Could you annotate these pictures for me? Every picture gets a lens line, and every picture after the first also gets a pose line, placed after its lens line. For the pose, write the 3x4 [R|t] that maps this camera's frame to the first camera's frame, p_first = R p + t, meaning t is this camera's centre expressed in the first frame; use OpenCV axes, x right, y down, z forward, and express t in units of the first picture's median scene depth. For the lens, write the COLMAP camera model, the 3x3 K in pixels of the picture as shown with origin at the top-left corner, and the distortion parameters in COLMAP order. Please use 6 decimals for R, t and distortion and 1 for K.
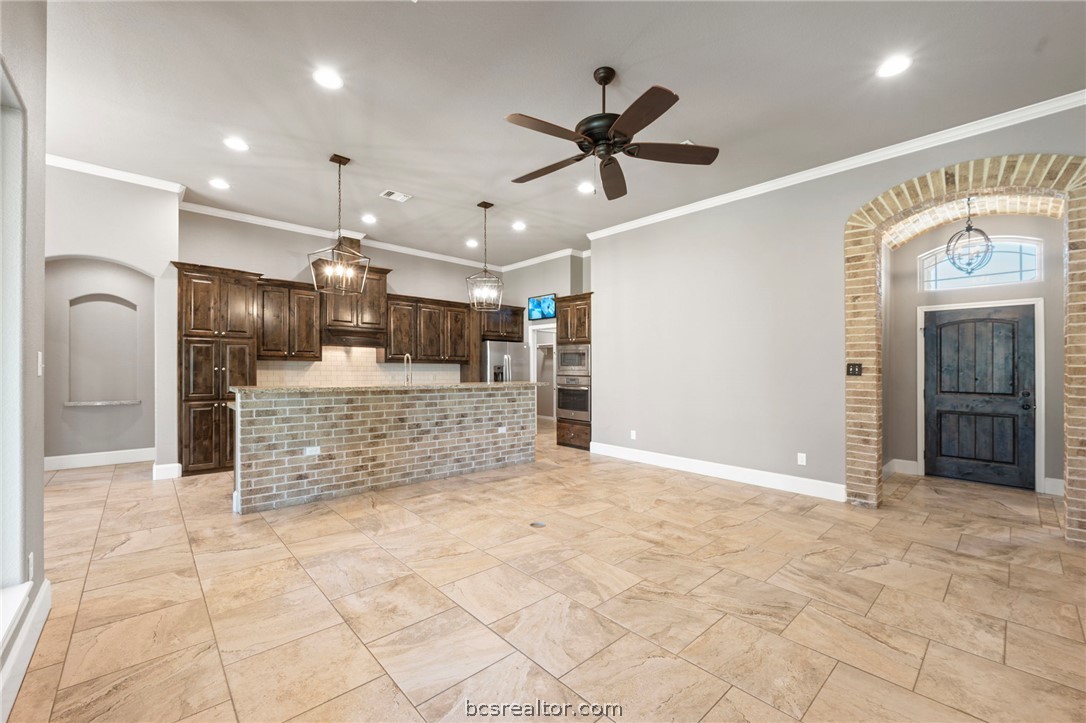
lens RADIAL K [[437.2, 0, 542.7], [0, 437.2, 363.8], [0, 0, 1]] dist [-0.001075, -0.000434]
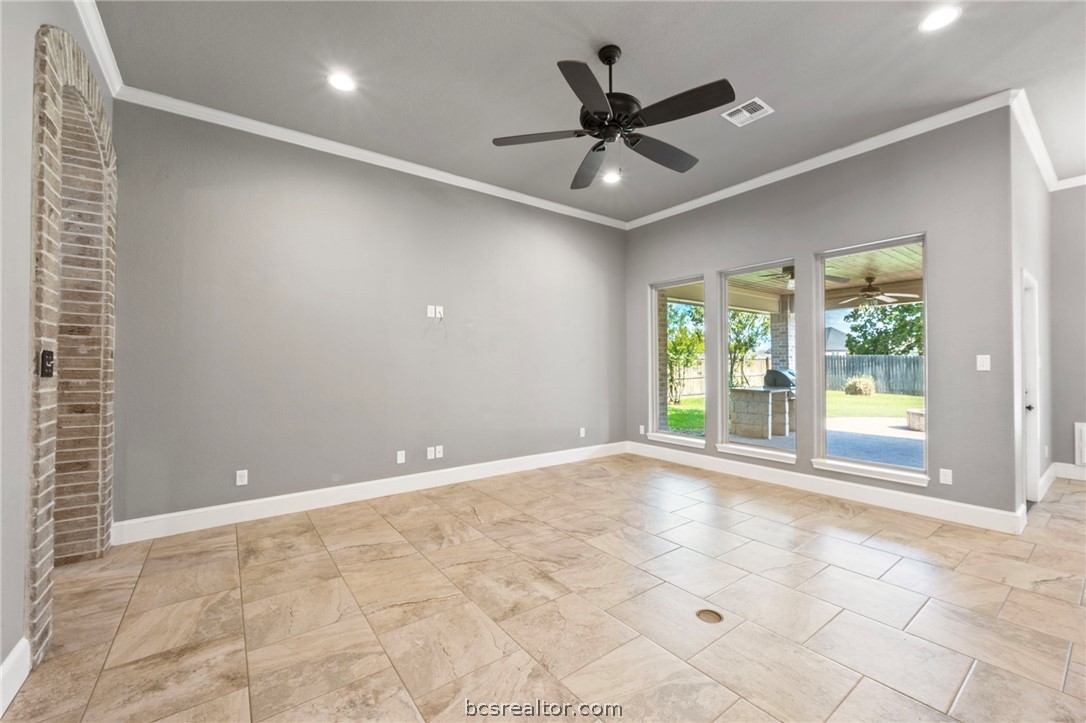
lens RADIAL K [[437.2, 0, 546.1], [0, 437.2, 361.6], [0, 0, 1]] dist [-0.001075, -0.000434]
pose [[-0.994353, -0.000853, 0.106119, 0.113382], [-0.003019, 0.999790, -0.020249, 0.013281], [-0.106080, -0.020455, -0.994147, 1.212111]]
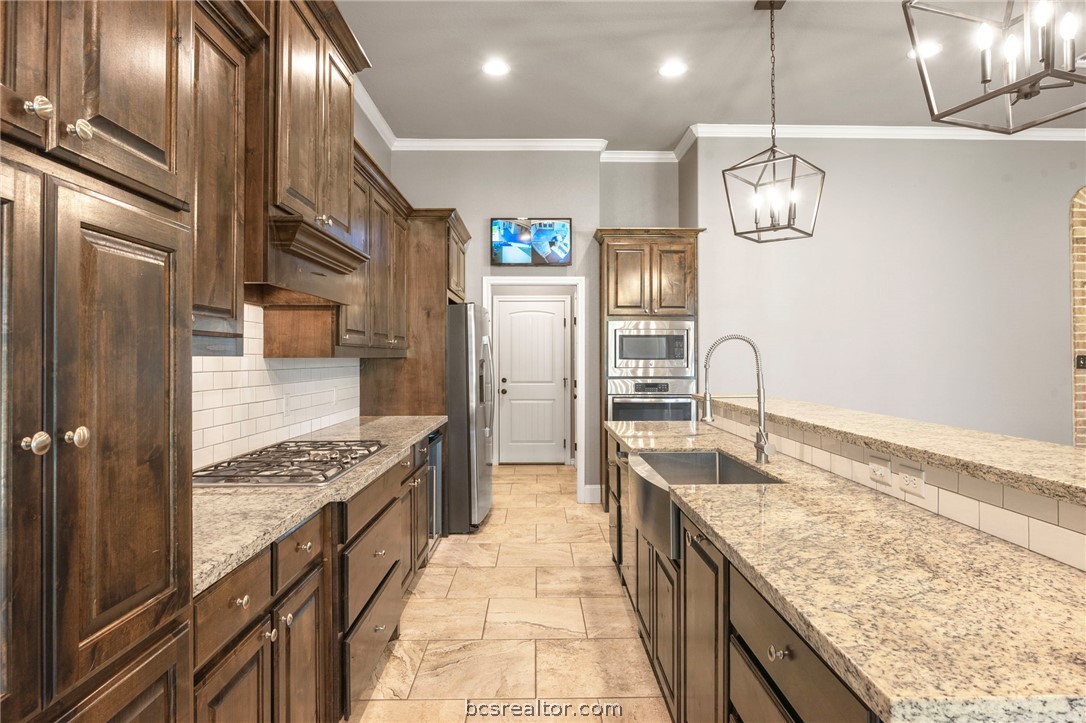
lens RADIAL K [[601.8, 0, 550.1], [0, 601.8, 350.5], [0, 0, 1]] dist [-0.006411, 0.002288]
pose [[0.664215, -0.001981, 0.747539, -0.826865], [-0.001495, 0.999991, 0.003979, -0.012450], [-0.747540, -0.003760, 0.664206, 0.862601]]
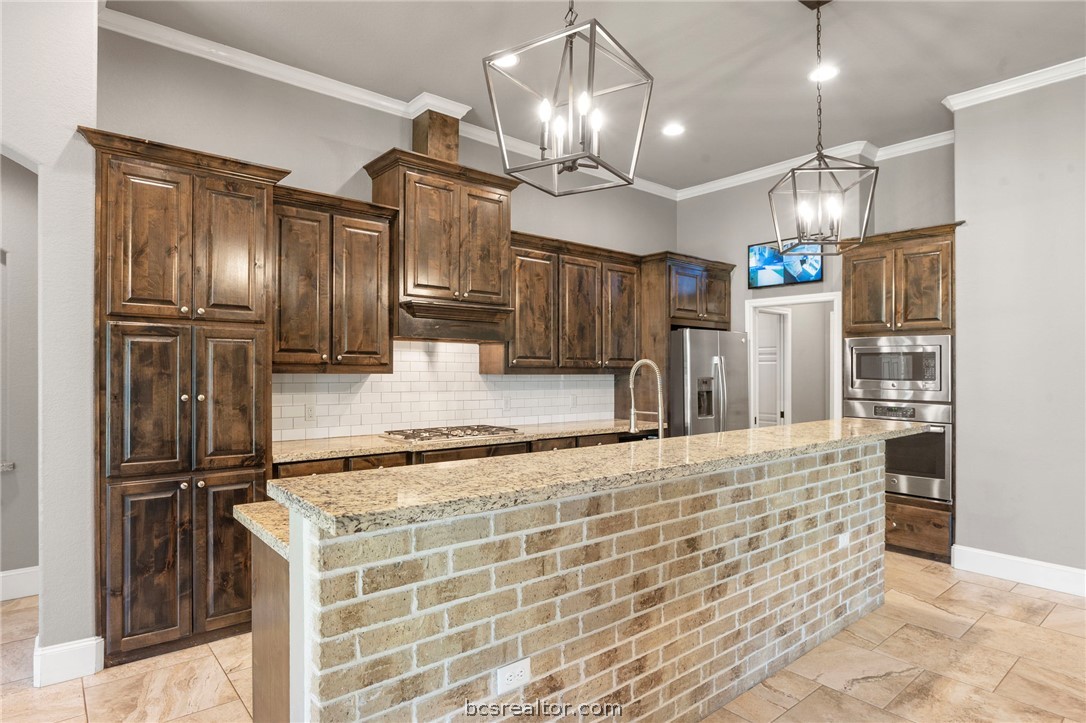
lens RADIAL K [[601.8, 0, 550.0], [0, 601.8, 359.9], [0, 0, 1]] dist [-0.006411, 0.002288]
pose [[0.999119, -0.002300, -0.041909, -0.402608], [0.002100, 0.999986, -0.004819, -0.021602], [0.041920, 0.004727, 0.999110, 0.476528]]
